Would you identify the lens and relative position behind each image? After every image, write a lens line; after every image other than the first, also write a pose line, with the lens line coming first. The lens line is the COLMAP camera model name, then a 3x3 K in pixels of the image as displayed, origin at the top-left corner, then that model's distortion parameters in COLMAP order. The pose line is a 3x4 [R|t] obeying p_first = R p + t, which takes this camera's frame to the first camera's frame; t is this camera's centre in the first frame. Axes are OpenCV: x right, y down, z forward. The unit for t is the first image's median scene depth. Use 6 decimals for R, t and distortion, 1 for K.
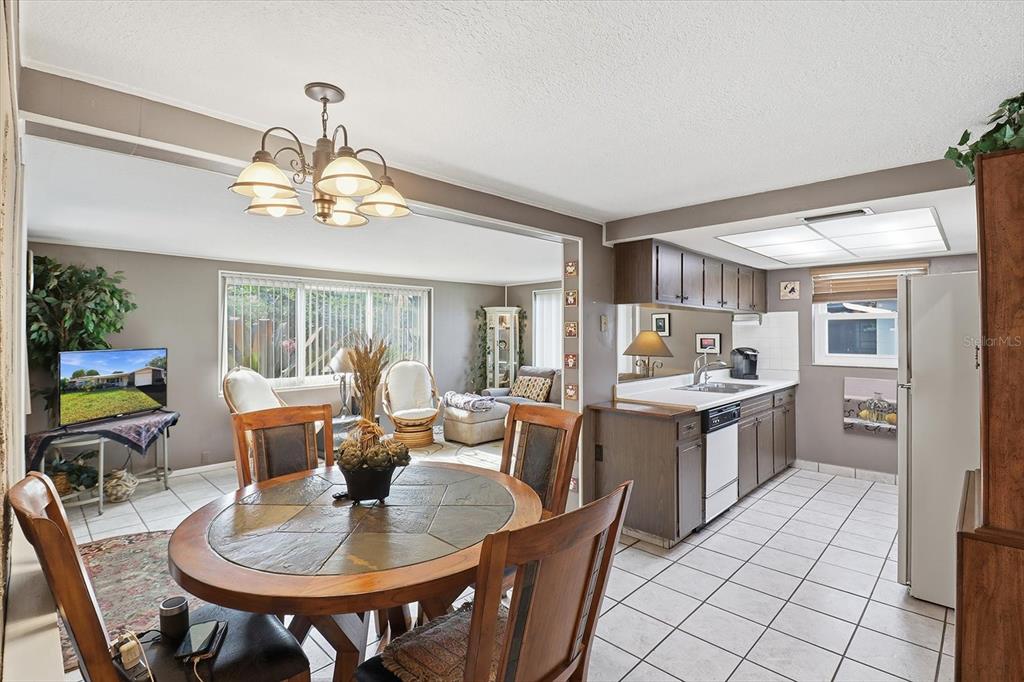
lens RADIAL K [[479.3, 0, 515.6], [0, 479.3, 329.8], [0, 0, 1]] dist [0.001689, -0.013210]
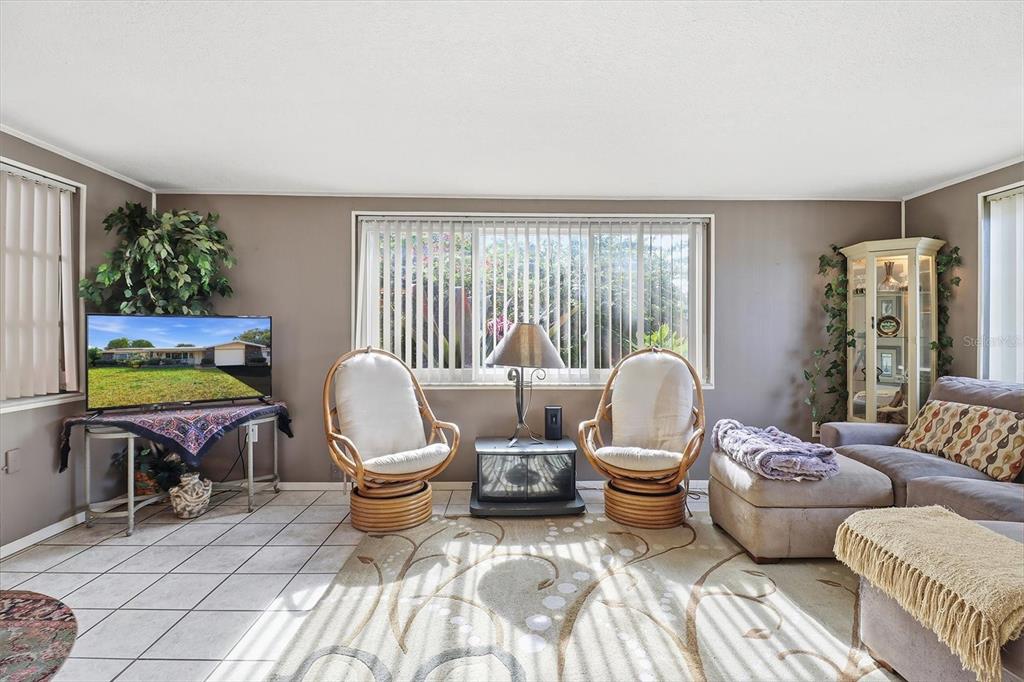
lens RADIAL K [[479.3, 0, 515.6], [0, 479.3, 329.8], [0, 0, 1]] dist [0.001689, -0.013210]
pose [[0.716647, -0.001938, -0.697433, 0.037628], [0.000854, 0.999998, -0.001901, 0.038680], [0.697435, 0.000767, 0.716647, 0.477656]]
